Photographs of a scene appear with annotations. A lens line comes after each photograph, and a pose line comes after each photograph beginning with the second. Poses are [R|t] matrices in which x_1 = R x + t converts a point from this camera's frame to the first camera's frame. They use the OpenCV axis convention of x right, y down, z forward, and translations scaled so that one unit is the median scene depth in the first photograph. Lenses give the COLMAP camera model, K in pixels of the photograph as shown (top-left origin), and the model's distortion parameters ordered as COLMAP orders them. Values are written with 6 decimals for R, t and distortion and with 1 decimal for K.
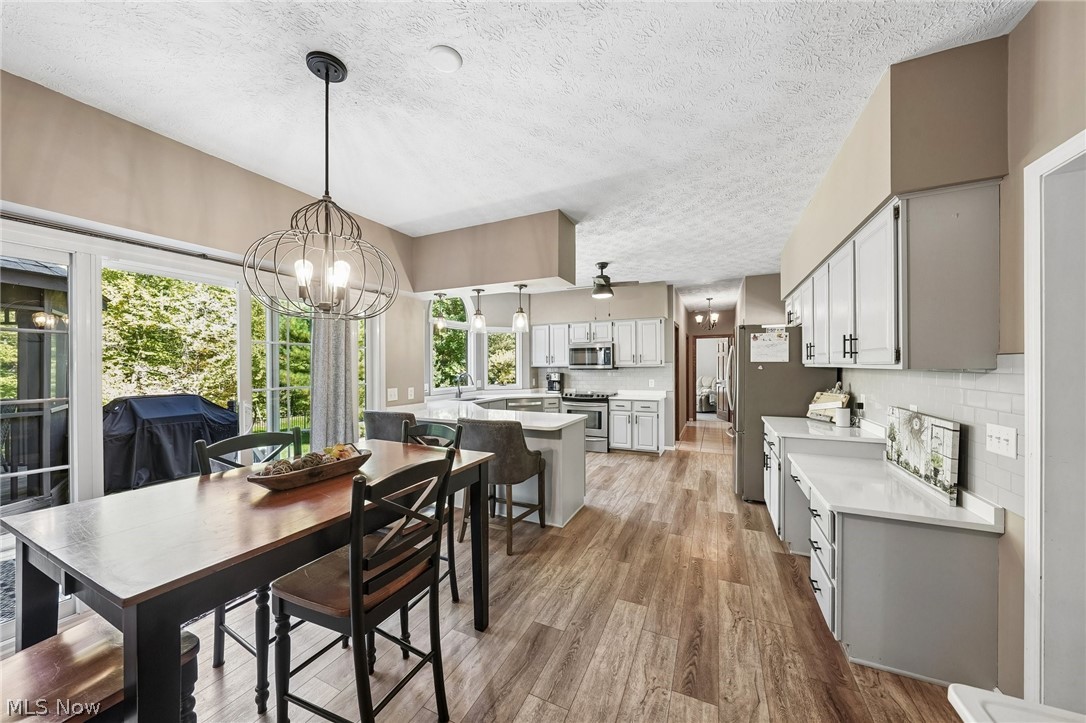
lens RADIAL K [[370.8, 0, 538.2], [0, 370.8, 367.5], [0, 0, 1]] dist [-0.007027, 0.001326]
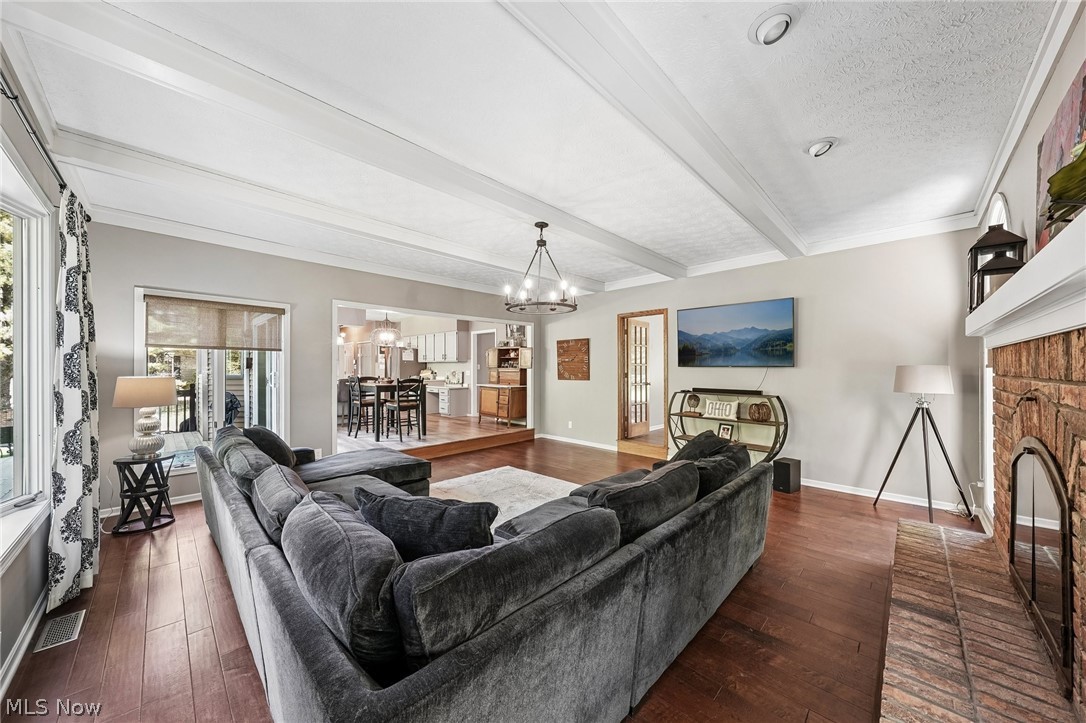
lens RADIAL K [[370.8, 0, 540.8], [0, 370.8, 364.4], [0, 0, 1]] dist [-0.007027, 0.001326]
pose [[0.321078, 0.009881, 0.947001, -1.883918], [0.004527, 0.999918, -0.011968, 0.058061], [-0.947042, 0.008130, 0.321007, -0.957085]]
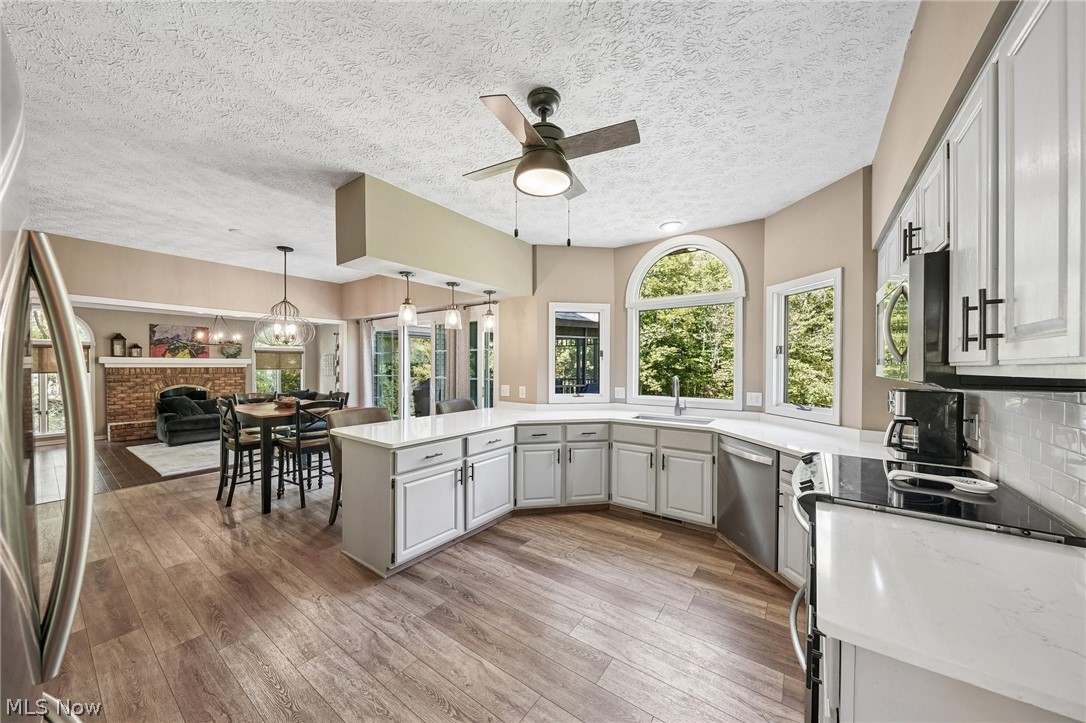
lens RADIAL K [[370.8, 0, 540.8], [0, 370.8, 369.4], [0, 0, 1]] dist [-0.007027, 0.001326]
pose [[-0.175781, 0.017087, -0.984281, 0.765290], [-0.005176, 0.999819, 0.018282, -0.012754], [0.984416, 0.008309, -0.175661, 1.481715]]
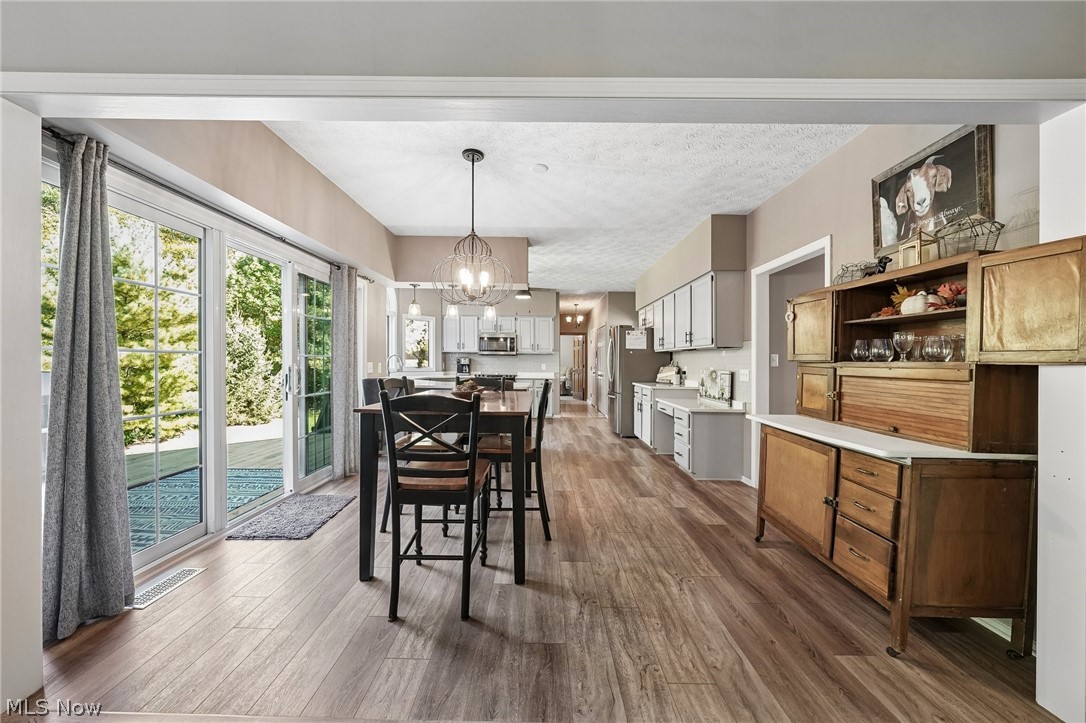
lens RADIAL K [[370.8, 0, 540.3], [0, 370.8, 354.9], [0, 0, 1]] dist [-0.007027, 0.001326]
pose [[0.905809, 0.024434, 0.422982, -0.465128], [-0.015224, 0.999568, -0.025140, 0.062651], [-0.423413, 0.016332, 0.905789, -0.301954]]
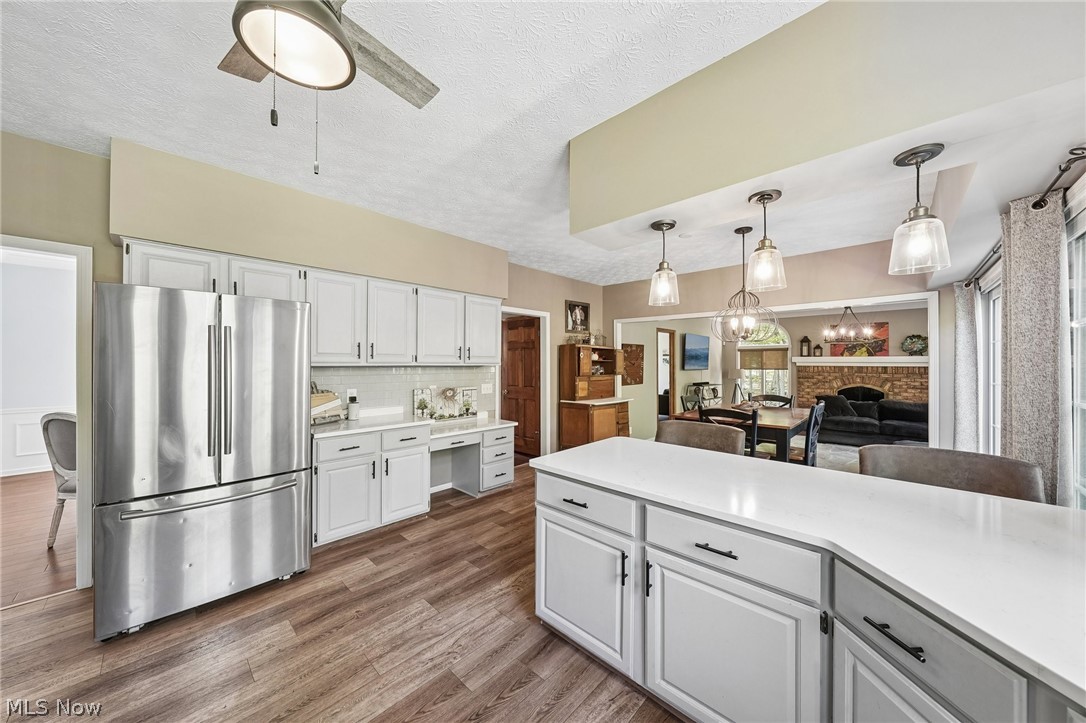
lens RADIAL K [[370.8, 0, 543.2], [0, 370.8, 362.3], [0, 0, 1]] dist [-0.007027, 0.001326]
pose [[-0.951173, 0.004585, 0.308625, -0.049793], [0.005464, 0.999983, 0.001983, -0.010663], [-0.308610, 0.003573, -0.951182, 1.617804]]
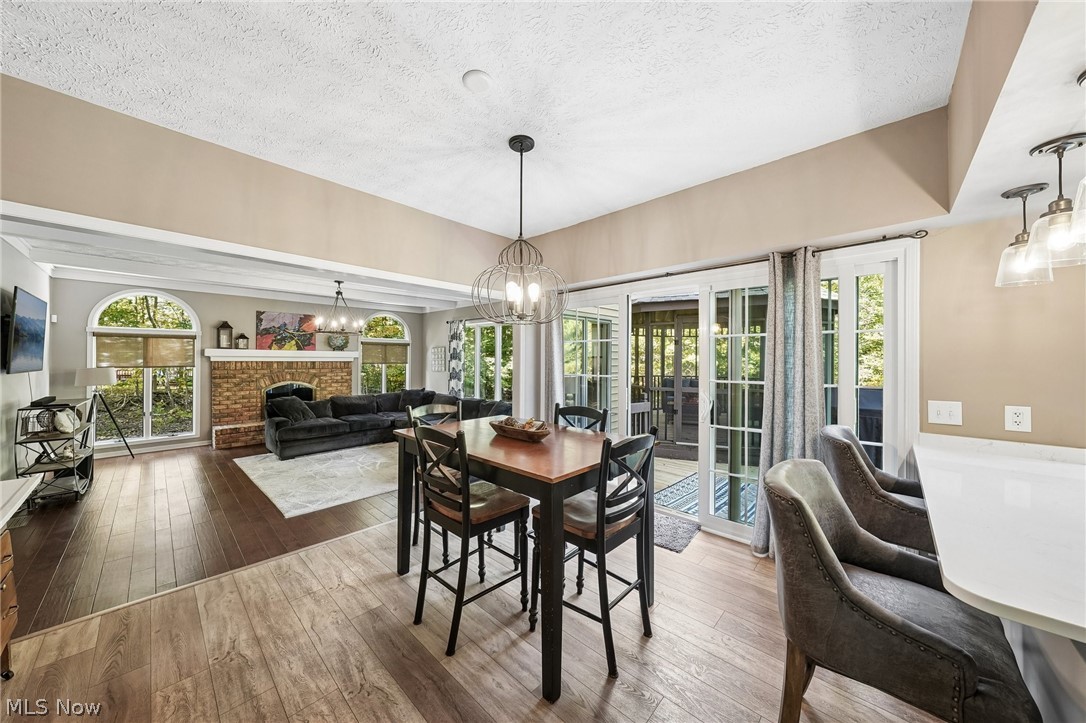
lens RADIAL K [[370.8, 0, 543.9], [0, 370.8, 358.6], [0, 0, 1]] dist [-0.007027, 0.001326]
pose [[-0.297803, 0.003225, -0.954622, 0.342822], [-0.006876, 0.999961, 0.005523, -0.005800], [0.954603, 0.008208, -0.297769, 0.703072]]
